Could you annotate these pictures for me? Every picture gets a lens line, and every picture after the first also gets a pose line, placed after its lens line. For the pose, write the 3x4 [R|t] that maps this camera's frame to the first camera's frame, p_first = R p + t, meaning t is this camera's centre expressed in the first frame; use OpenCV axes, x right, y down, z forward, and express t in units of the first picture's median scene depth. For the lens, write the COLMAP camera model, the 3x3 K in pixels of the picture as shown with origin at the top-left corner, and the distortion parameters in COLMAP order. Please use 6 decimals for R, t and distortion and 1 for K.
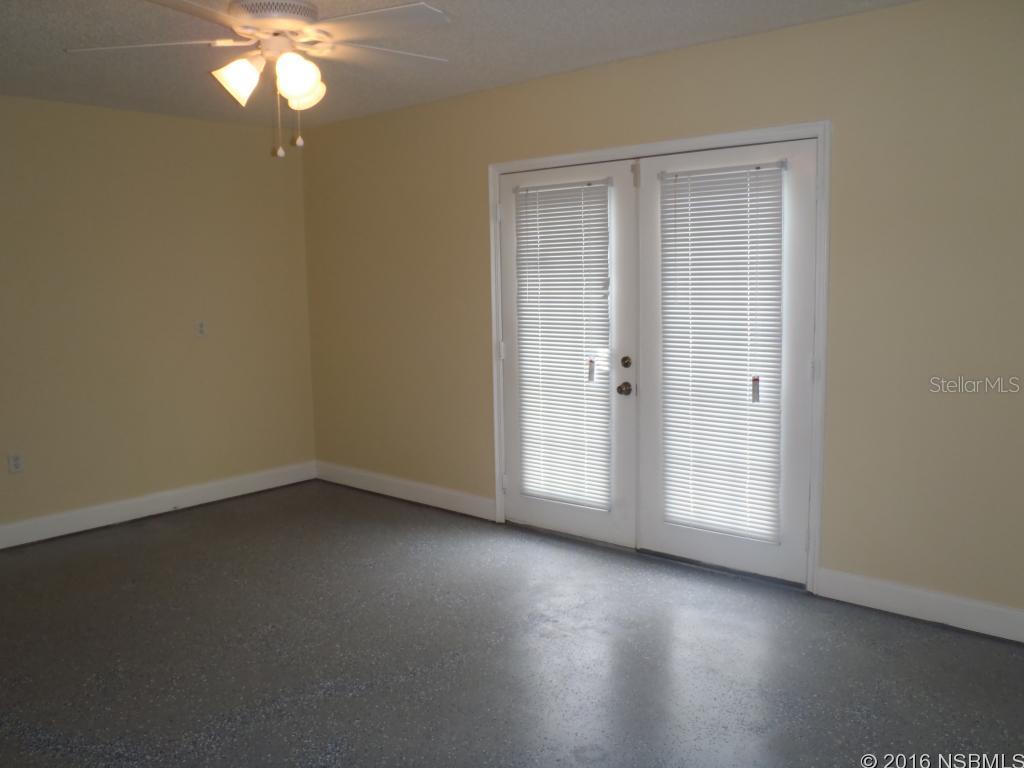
lens RADIAL K [[842.9, 0, 518.2], [0, 842.9, 387.2], [0, 0, 1]] dist [-0.068848, 0.019395]
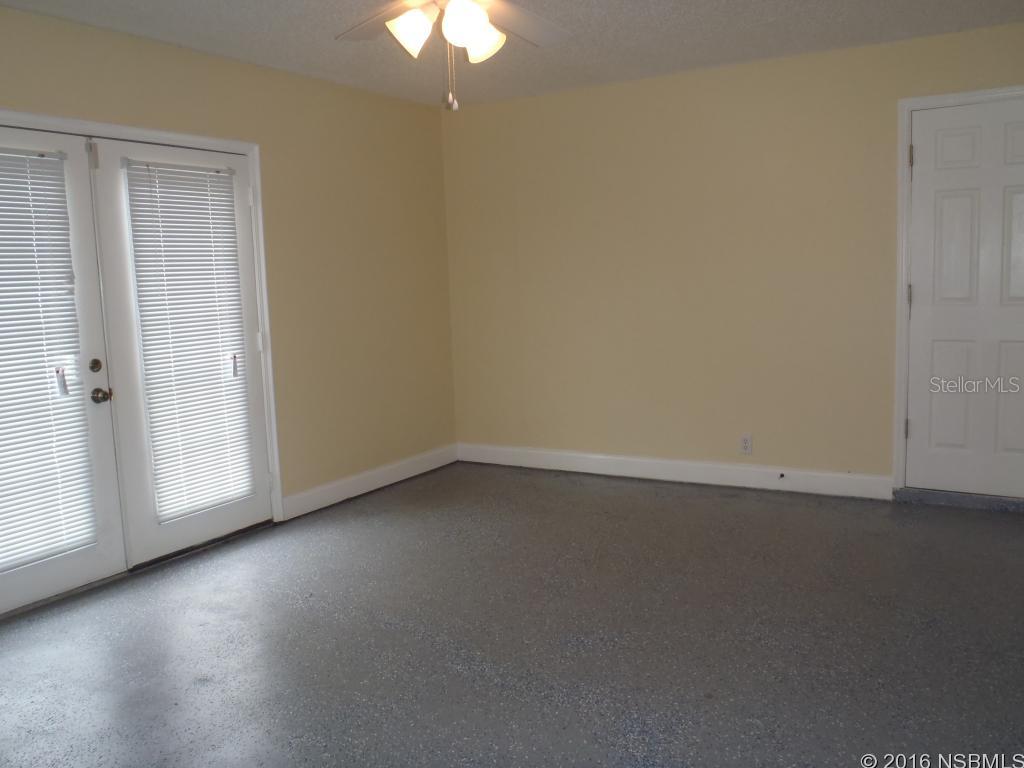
lens RADIAL K [[842.9, 0, 517.8], [0, 842.9, 381.3], [0, 0, 1]] dist [-0.068848, 0.019395]
pose [[-0.166394, -0.111162, 0.979774, -0.816347], [0.152987, 0.978683, 0.137019, -0.067206], [-0.974119, 0.172691, -0.145841, 0.719354]]
